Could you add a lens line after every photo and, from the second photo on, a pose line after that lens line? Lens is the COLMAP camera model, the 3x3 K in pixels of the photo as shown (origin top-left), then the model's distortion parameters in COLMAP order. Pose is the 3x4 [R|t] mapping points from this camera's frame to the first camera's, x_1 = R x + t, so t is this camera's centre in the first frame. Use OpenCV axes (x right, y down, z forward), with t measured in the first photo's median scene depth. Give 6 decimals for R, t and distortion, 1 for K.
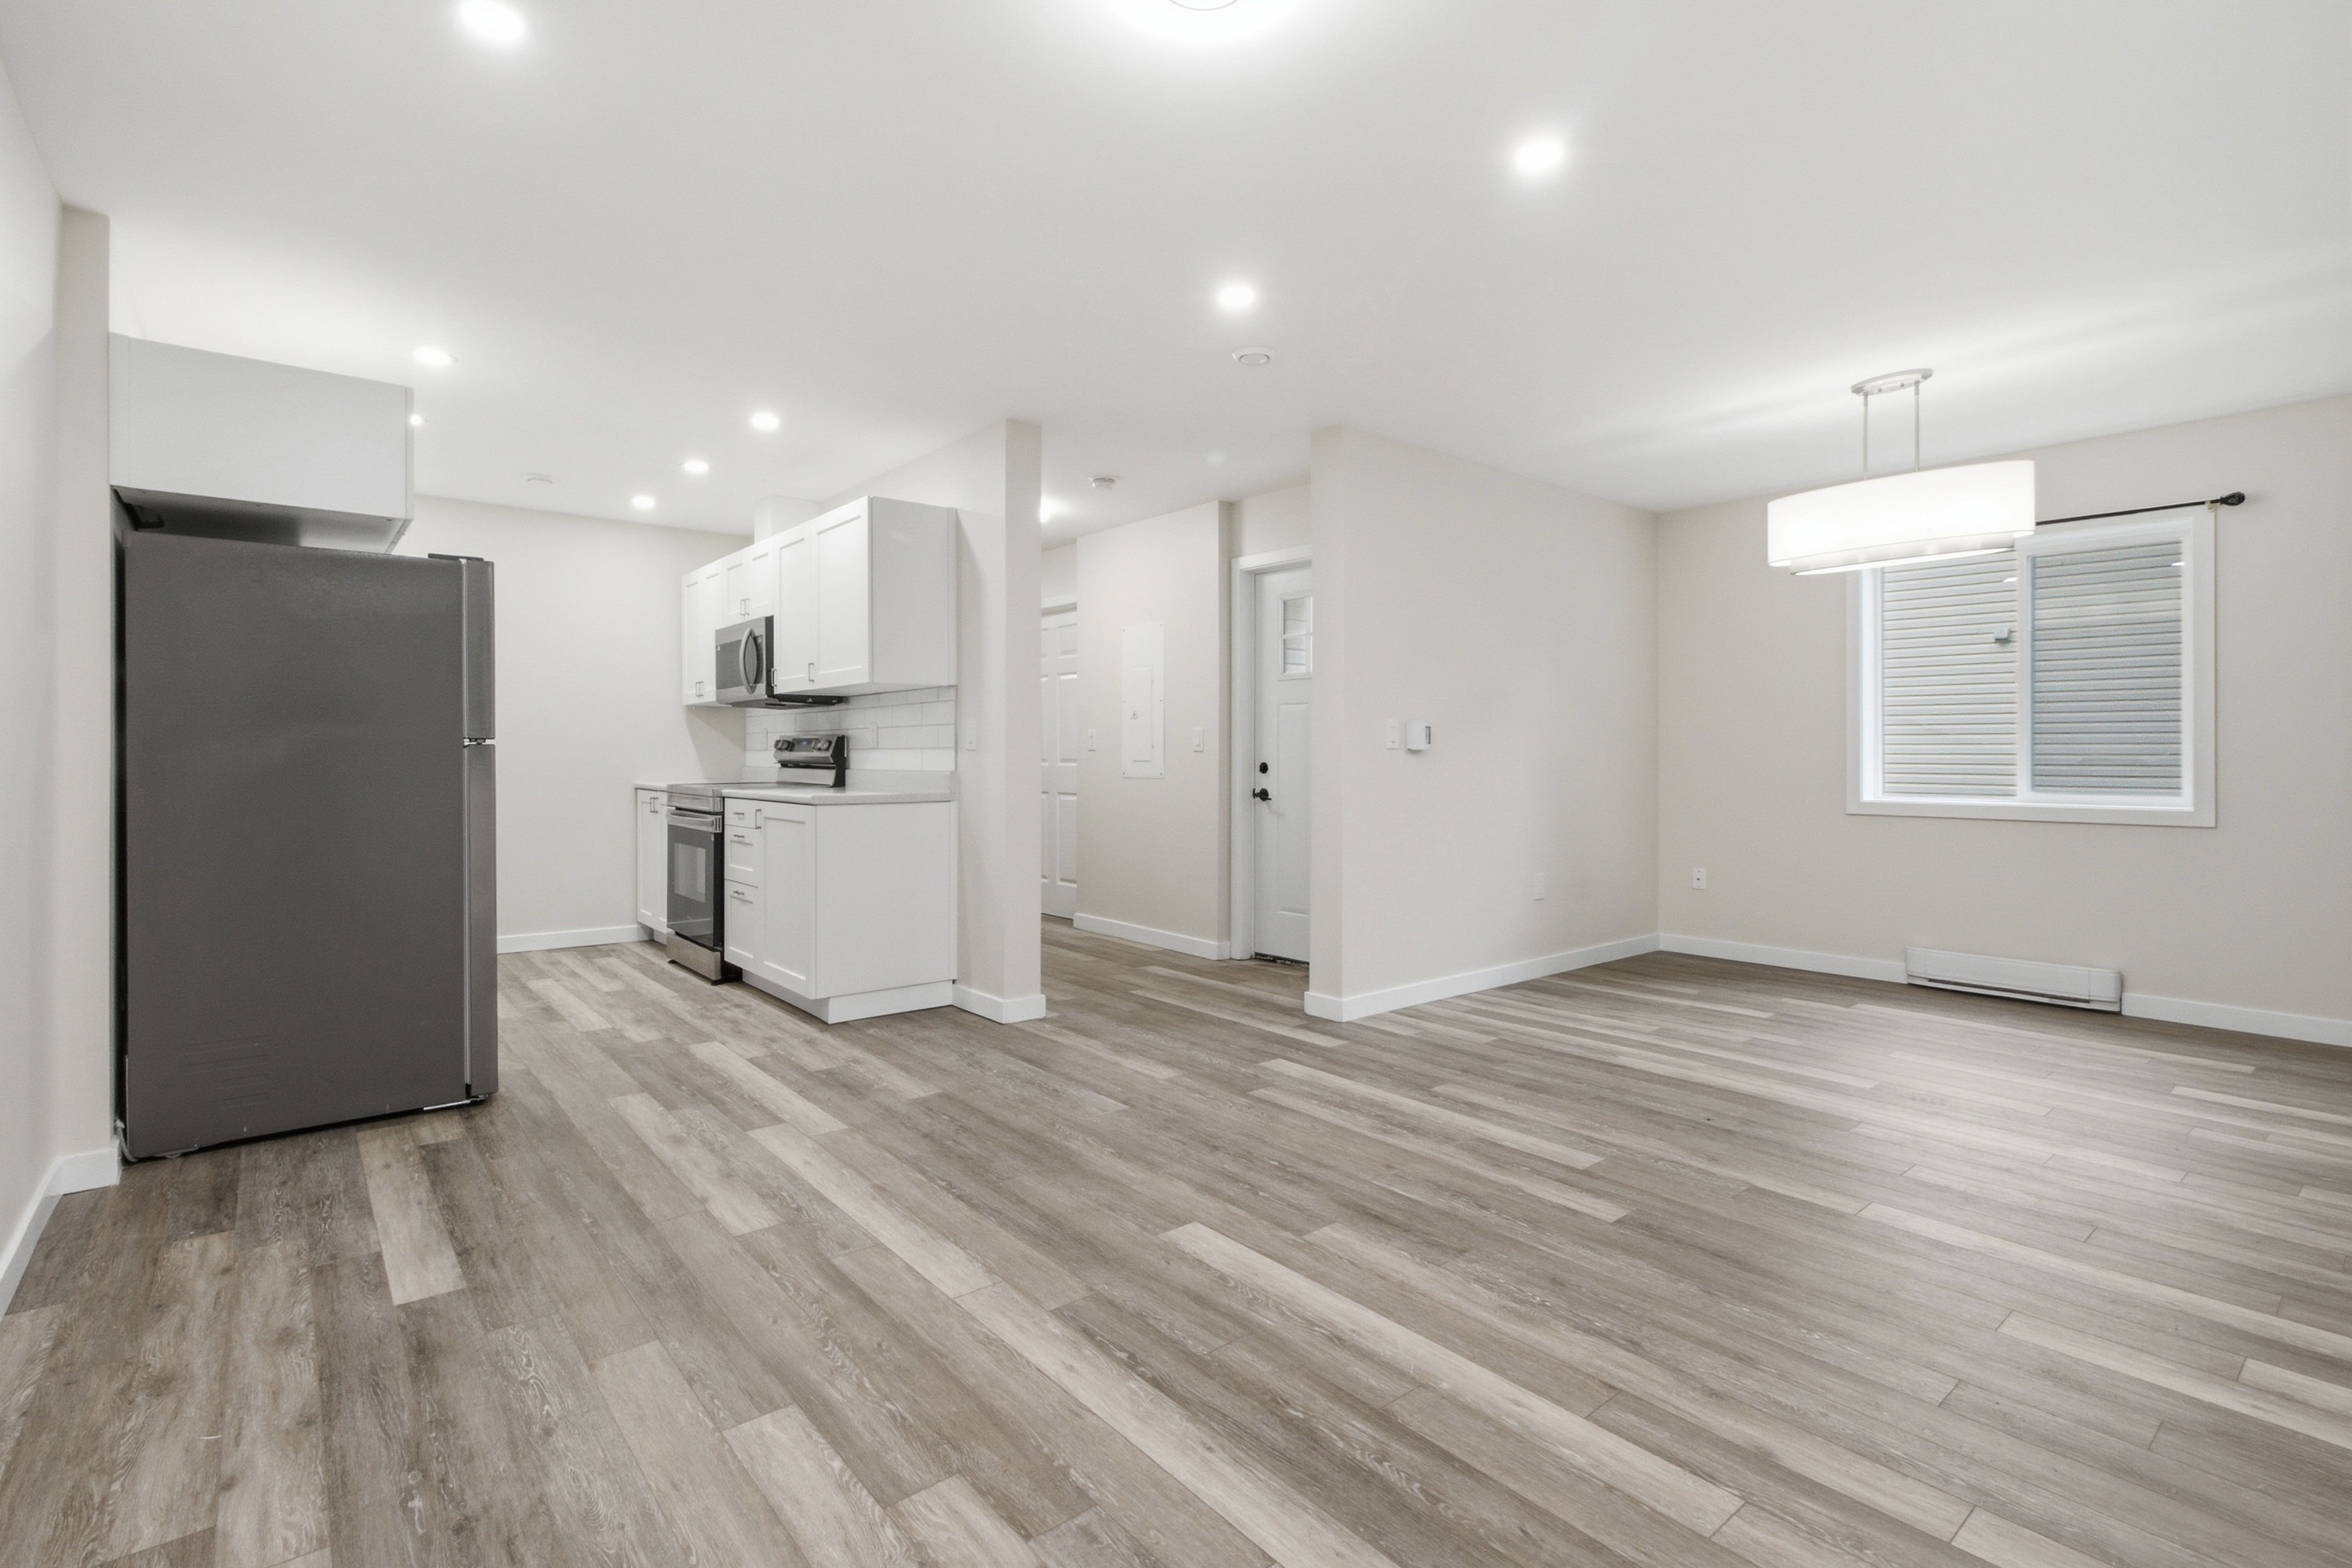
lens RADIAL K [[1084.2, 0, 1164.3], [0, 1084.2, 756.4], [0, 0, 1]] dist [0.001240, 0.000465]
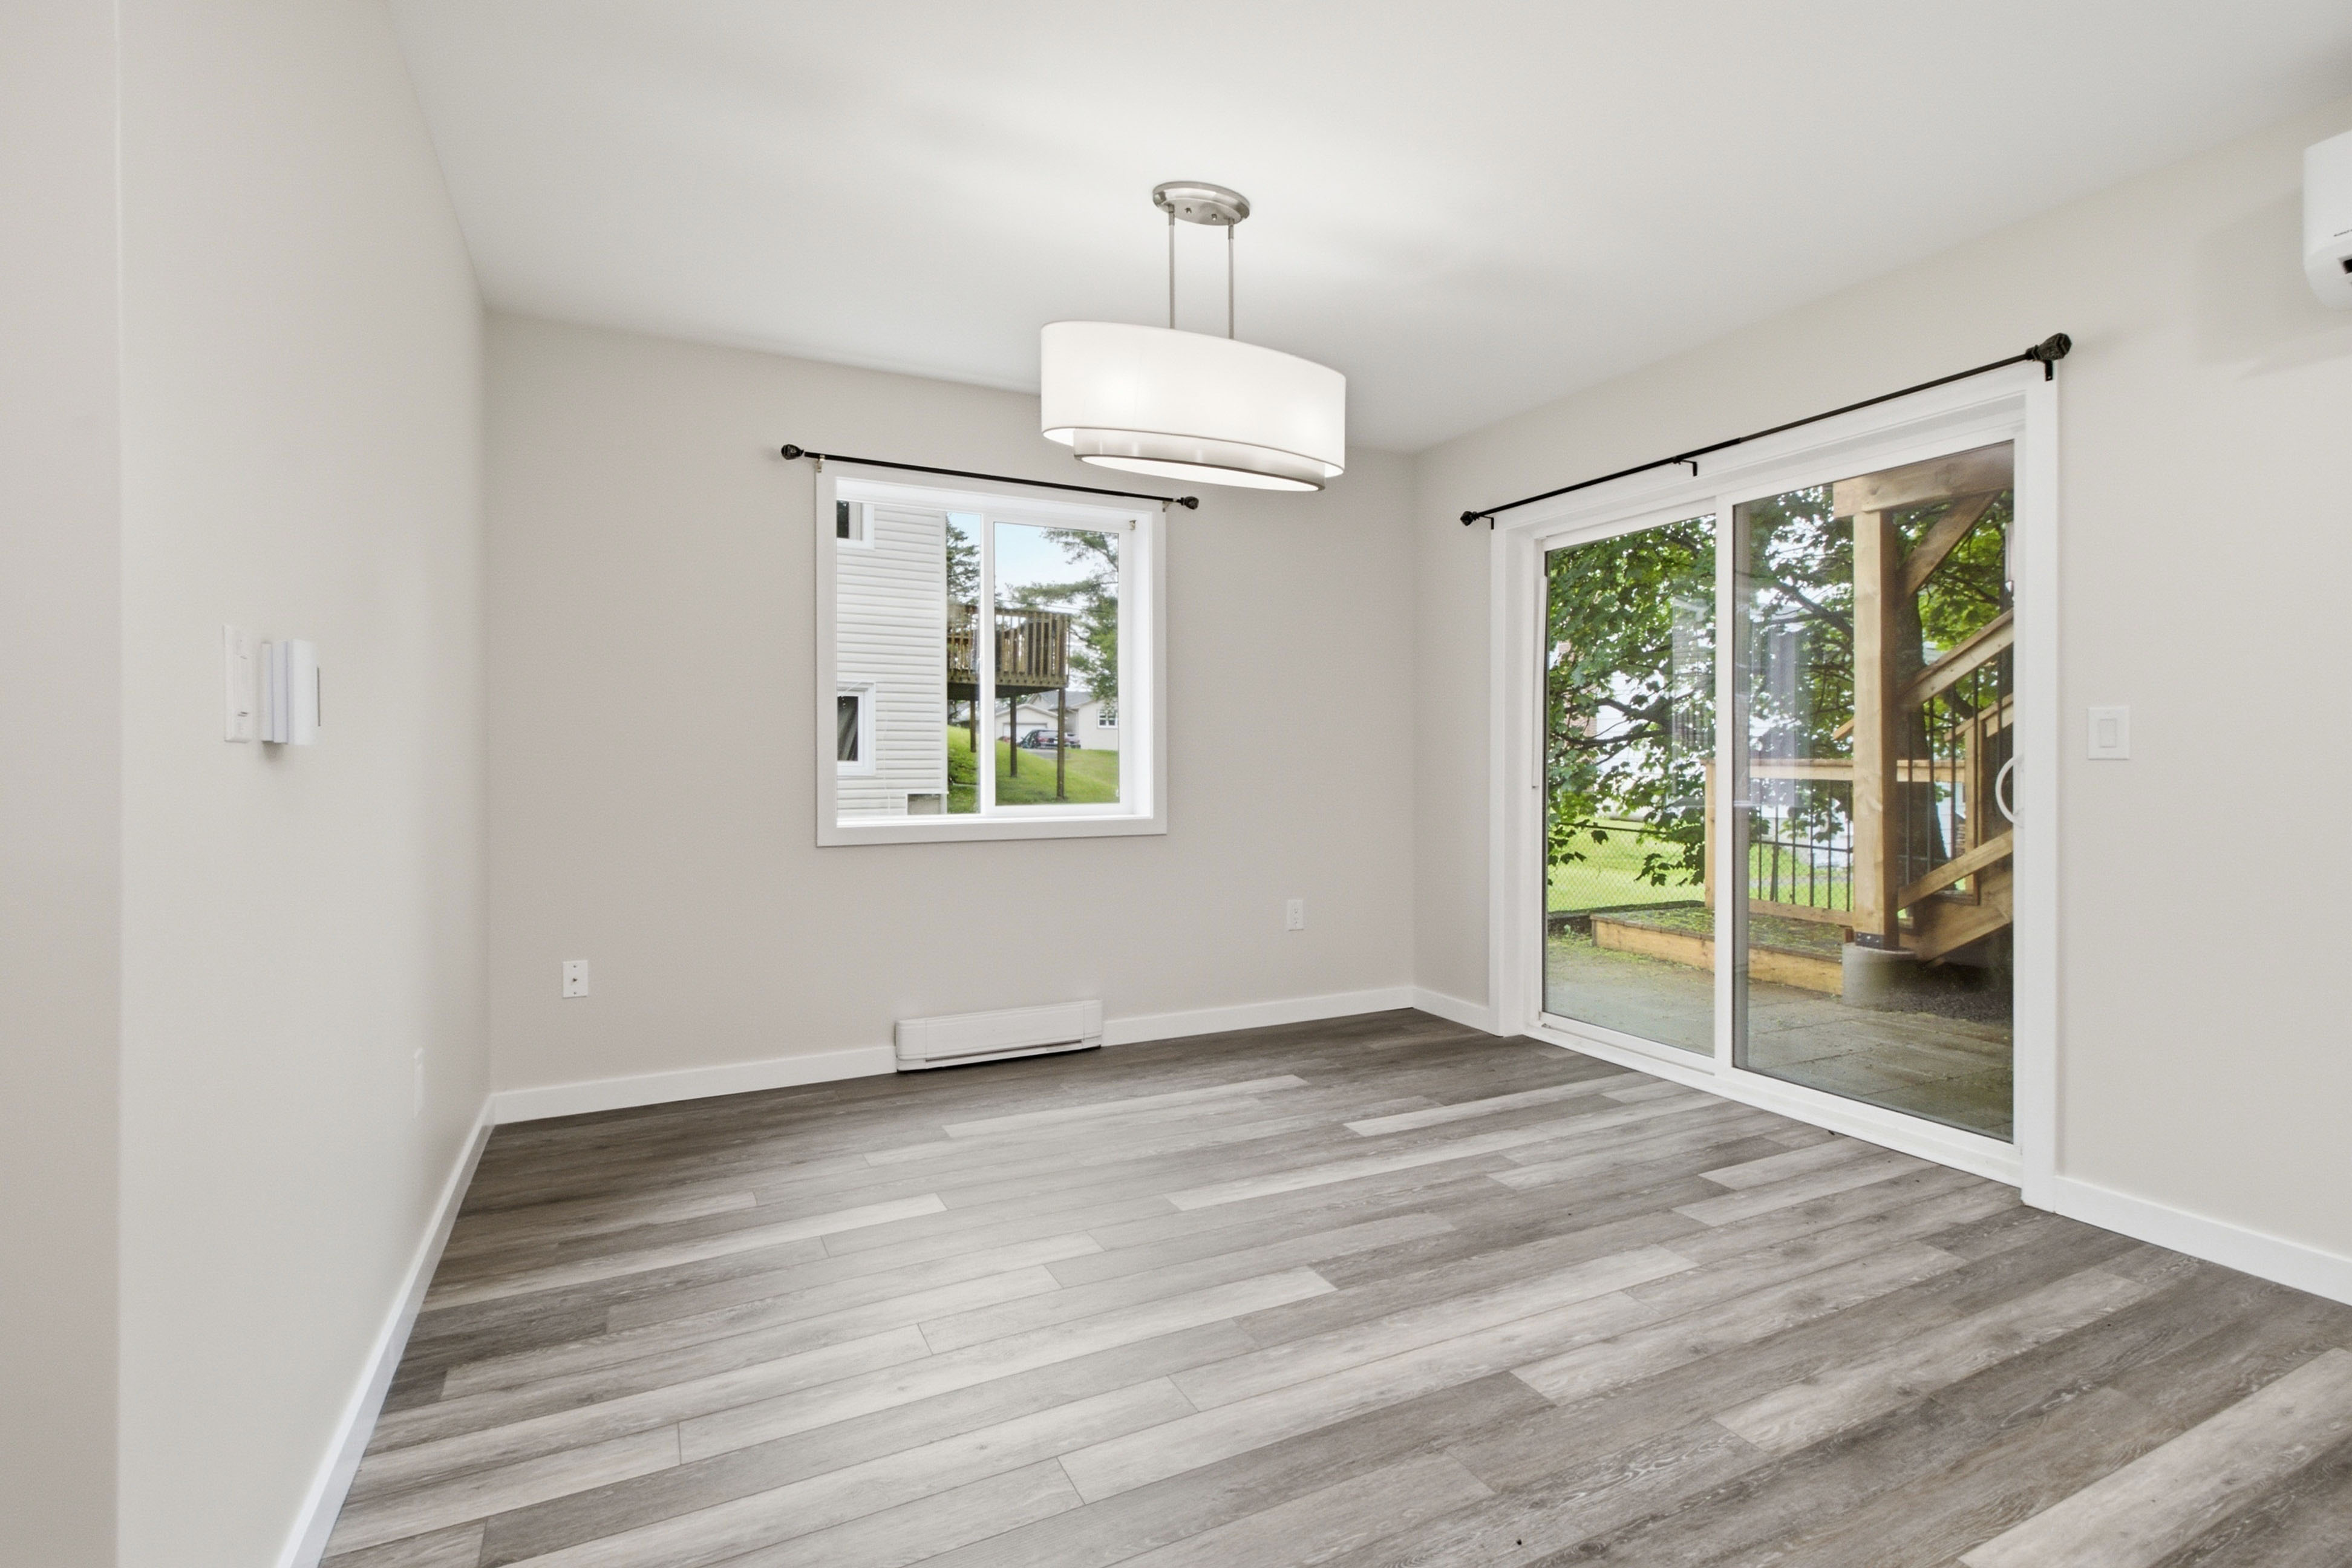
lens RADIAL K [[1084.2, 0, 1164.3], [0, 1084.2, 756.4], [0, 0, 1]] dist [0.001240, 0.000465]
pose [[0.236416, 0.007741, 0.971621, 0.010426], [0.007431, 0.999925, -0.009774, 0.003316], [-0.971624, 0.009531, 0.236341, 0.666854]]
